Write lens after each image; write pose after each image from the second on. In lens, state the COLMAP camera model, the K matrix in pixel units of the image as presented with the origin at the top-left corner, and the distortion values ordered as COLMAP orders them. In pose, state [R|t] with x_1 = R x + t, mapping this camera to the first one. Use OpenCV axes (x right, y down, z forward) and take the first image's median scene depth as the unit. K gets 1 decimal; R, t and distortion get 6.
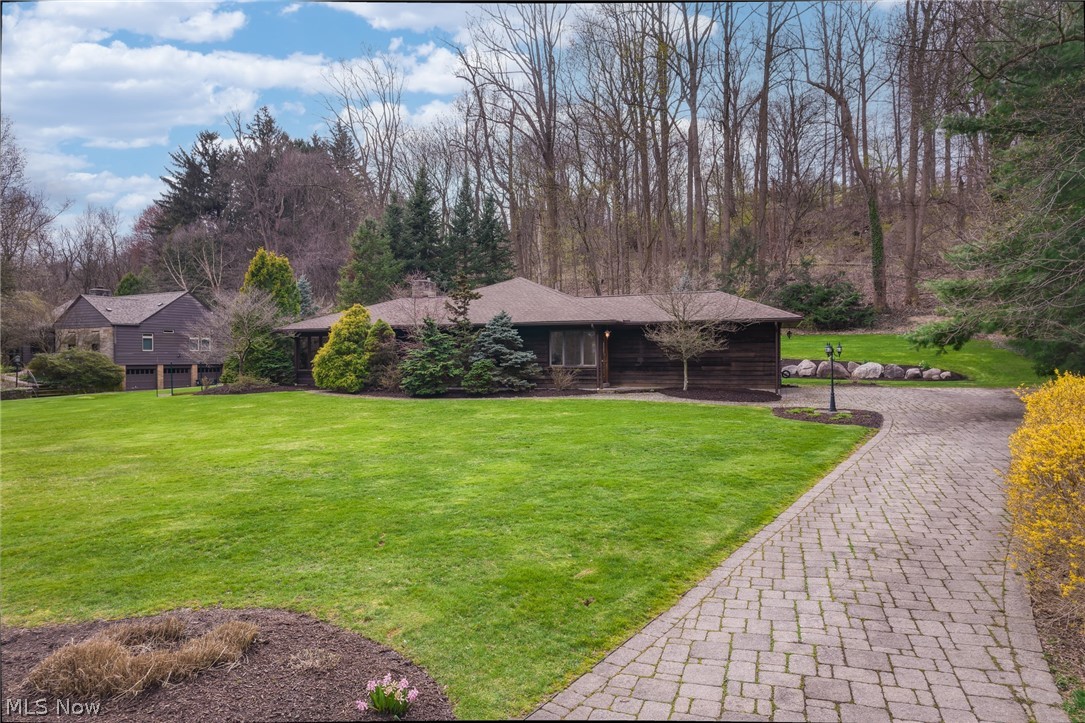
lens RADIAL K [[676.7, 0, 539.3], [0, 676.7, 357.6], [0, 0, 1]] dist [0.002859, 0.001925]
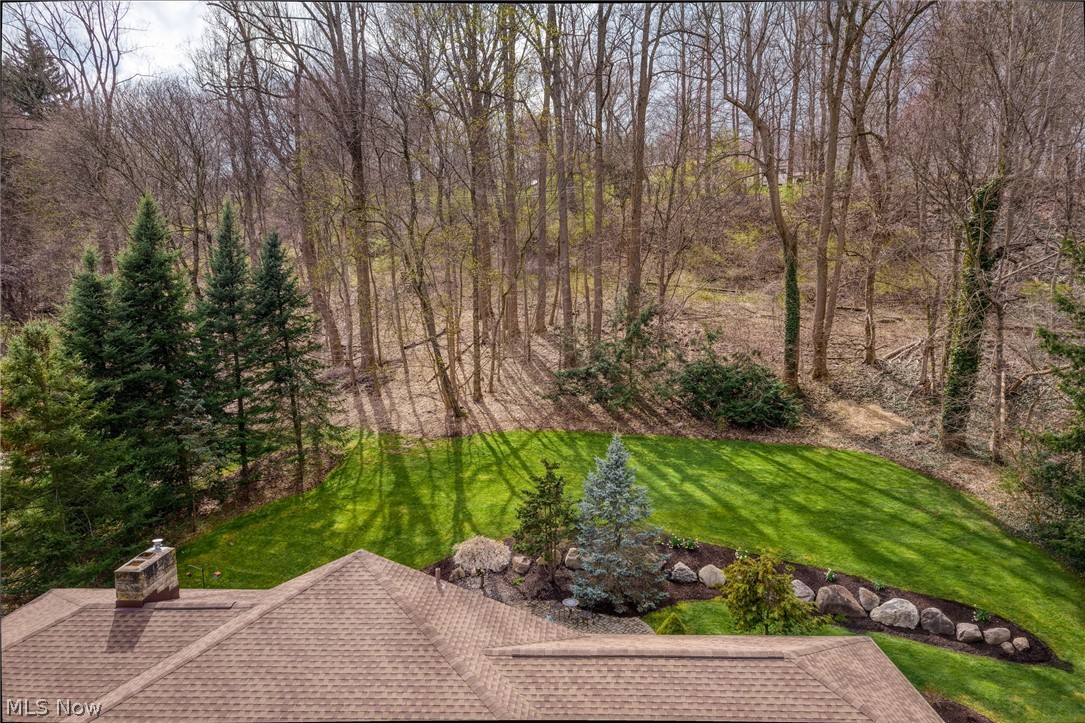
lens RADIAL K [[676.7, 0, 539.3], [0, 676.7, 357.6], [0, 0, 1]] dist [0.002859, 0.001925]
pose [[0.952650, -0.028476, 0.302734, -0.023095], [-0.001782, 0.995066, 0.099204, -0.144198], [-0.304065, -0.095046, 0.947898, 0.238147]]
